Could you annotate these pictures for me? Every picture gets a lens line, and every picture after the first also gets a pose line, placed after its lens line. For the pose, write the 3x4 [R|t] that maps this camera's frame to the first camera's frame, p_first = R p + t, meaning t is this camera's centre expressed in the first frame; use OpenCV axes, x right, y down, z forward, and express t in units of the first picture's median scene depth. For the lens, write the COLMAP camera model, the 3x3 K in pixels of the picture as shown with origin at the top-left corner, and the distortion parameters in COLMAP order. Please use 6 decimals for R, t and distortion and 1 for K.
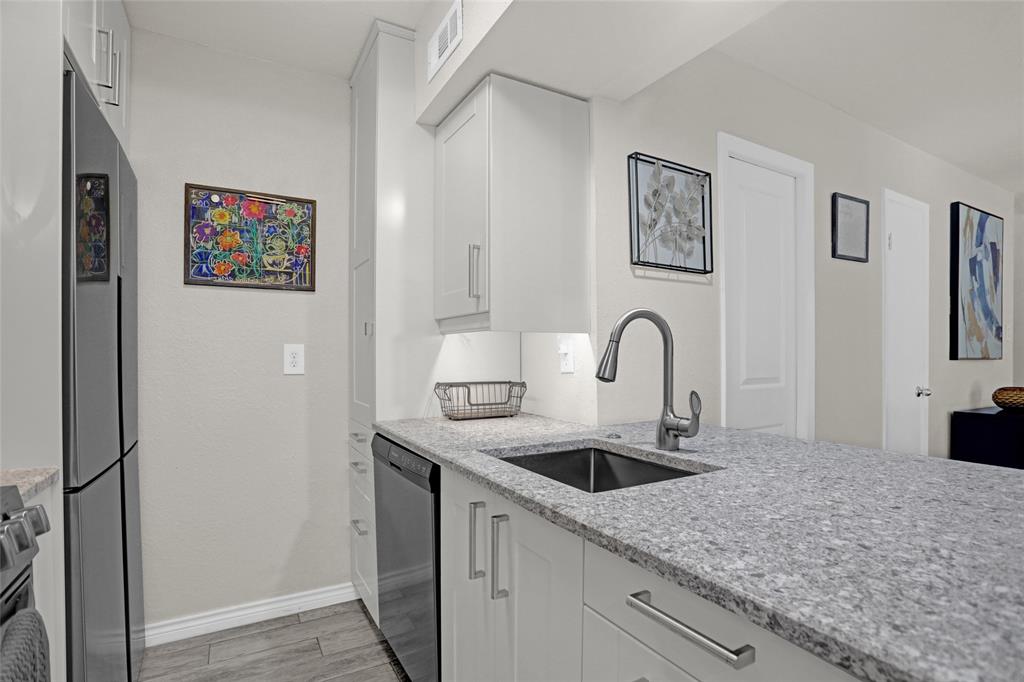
lens RADIAL K [[511.4, 0, 512.0], [0, 511.4, 361.9], [0, 0, 1]] dist [-0.076007, 0.033765]
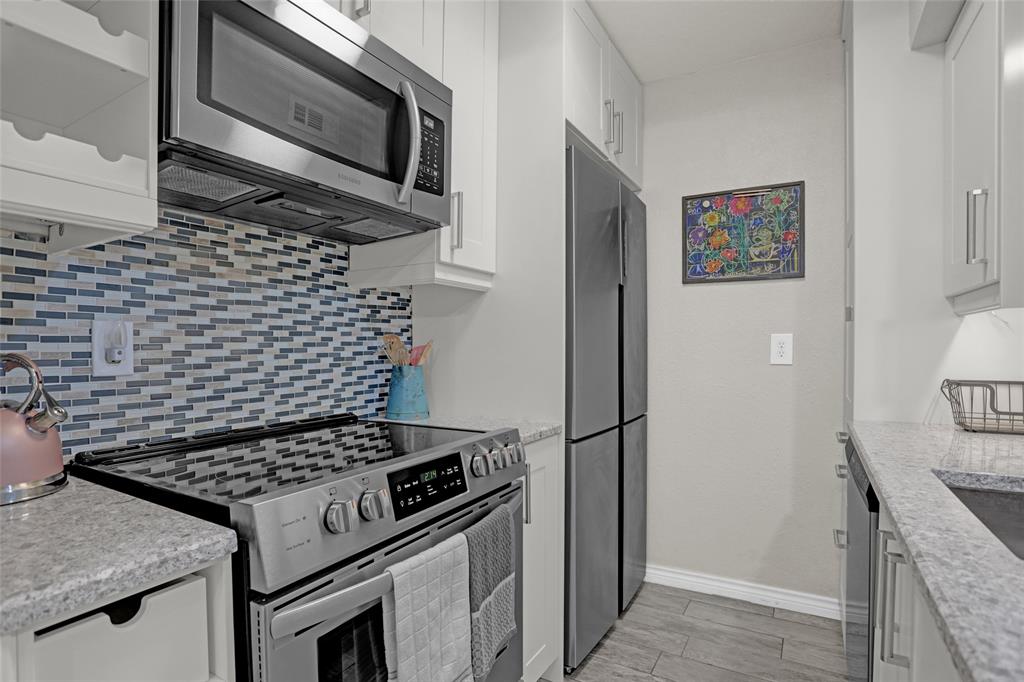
lens RADIAL K [[509.2, 0, 511.0], [0, 509.2, 355.2], [0, 0, 1]] dist [-0.081432, 0.039593]
pose [[0.498000, 0.009672, -0.867123, 0.186491], [-0.004962, 0.999953, 0.008304, 0.001605], [0.867163, 0.000167, 0.498025, 0.079904]]
